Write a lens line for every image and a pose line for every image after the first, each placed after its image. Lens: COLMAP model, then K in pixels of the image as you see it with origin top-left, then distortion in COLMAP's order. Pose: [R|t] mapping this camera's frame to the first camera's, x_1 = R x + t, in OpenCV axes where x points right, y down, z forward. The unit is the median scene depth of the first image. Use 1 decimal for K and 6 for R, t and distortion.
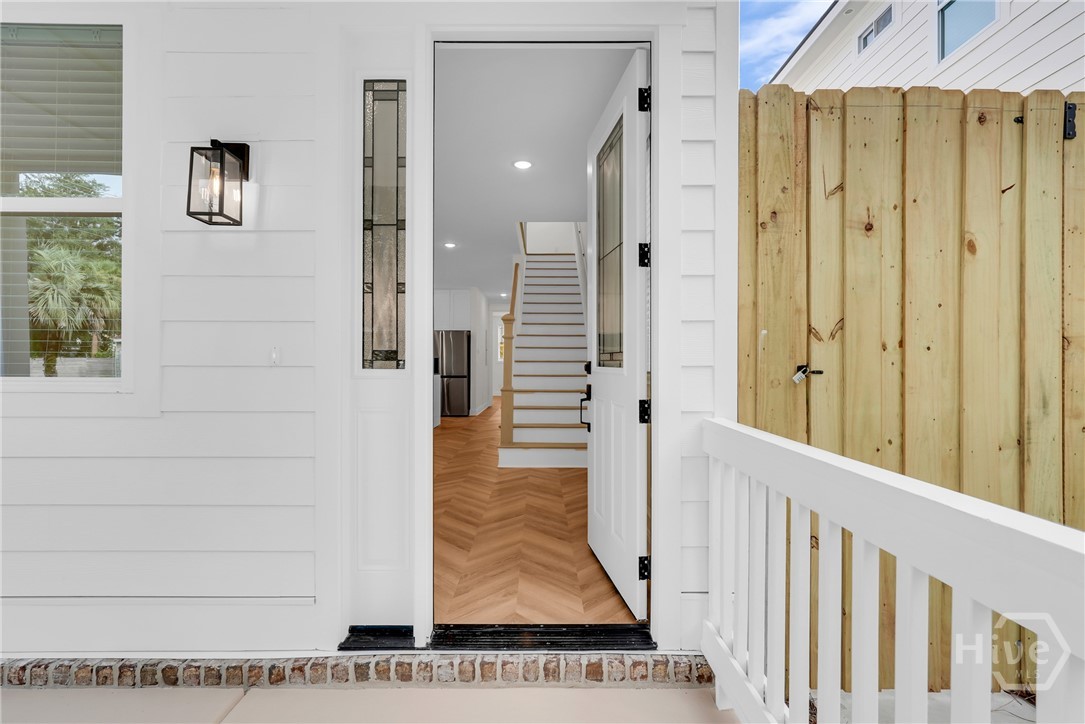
lens RADIAL K [[494.0, 0, 545.7], [0, 494.0, 360.8], [0, 0, 1]] dist [-0.015363, 0.008203]
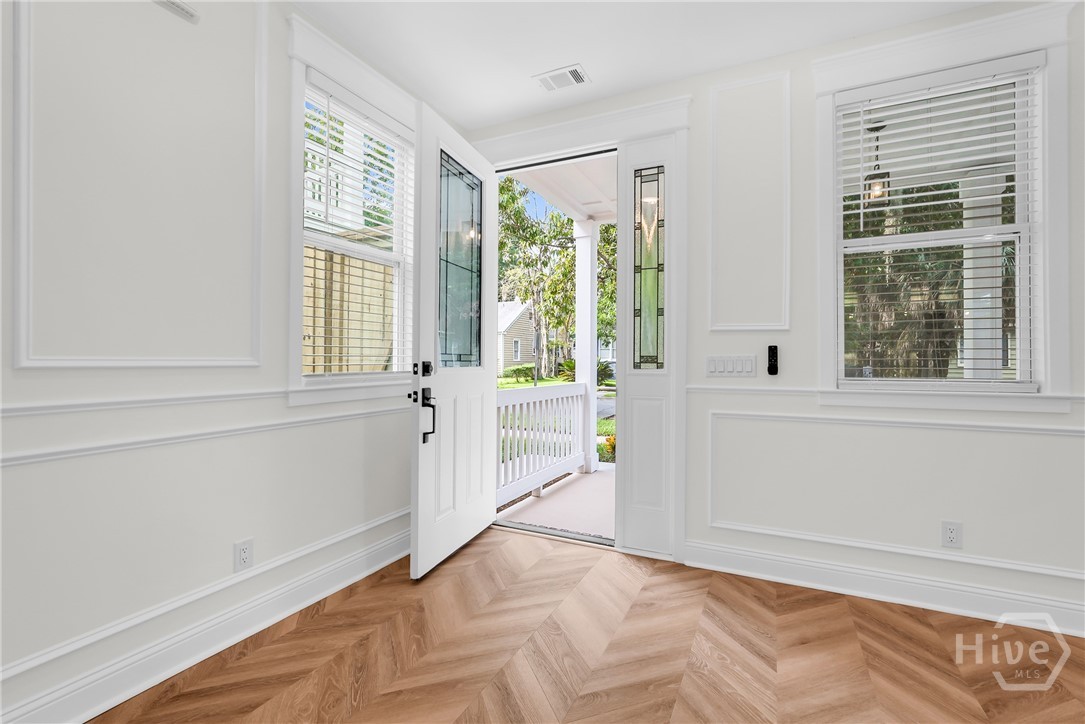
lens RADIAL K [[494.0, 0, 545.7], [0, 494.0, 360.8], [0, 0, 1]] dist [-0.015363, 0.008203]
pose [[-0.898582, -0.005519, 0.438772, -0.717232], [-0.005887, 0.999983, 0.000522, 0.000732], [-0.438767, -0.002114, -0.898598, 2.535382]]
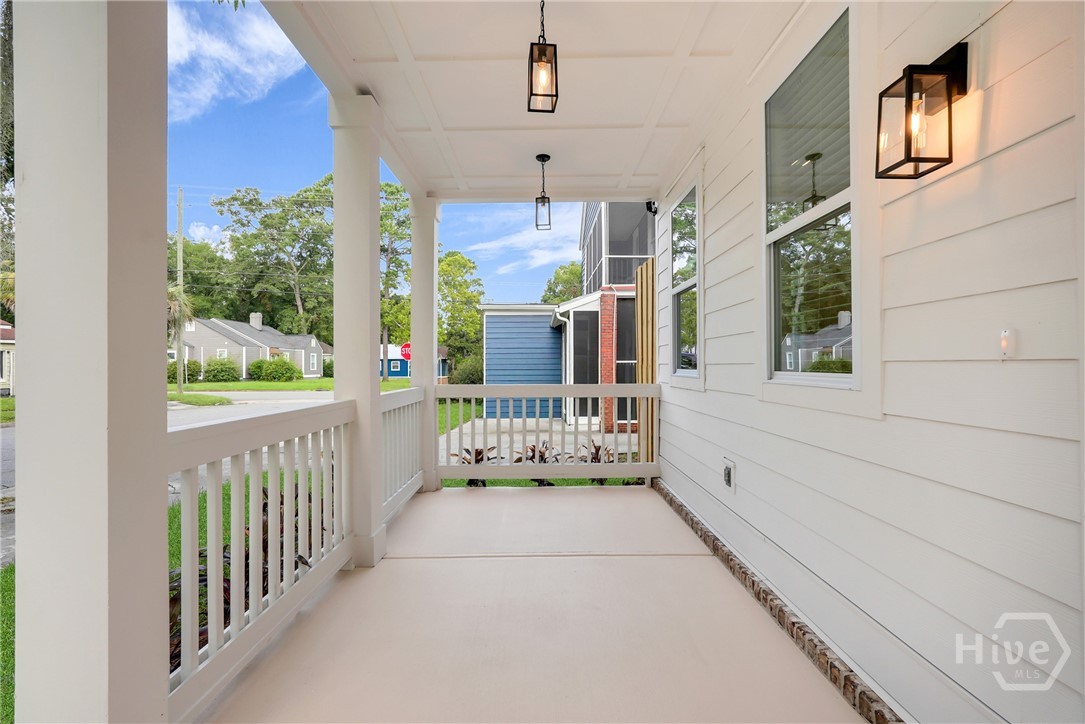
lens RADIAL K [[487.9, 0, 546.5], [0, 487.9, 361.1], [0, 0, 1]] dist [-0.013247, 0.008396]
pose [[0.004438, -0.010170, -0.999938, 0.078407], [0.006661, 0.999926, -0.010140, 0.015527], [0.999968, -0.006616, 0.004506, 0.406092]]
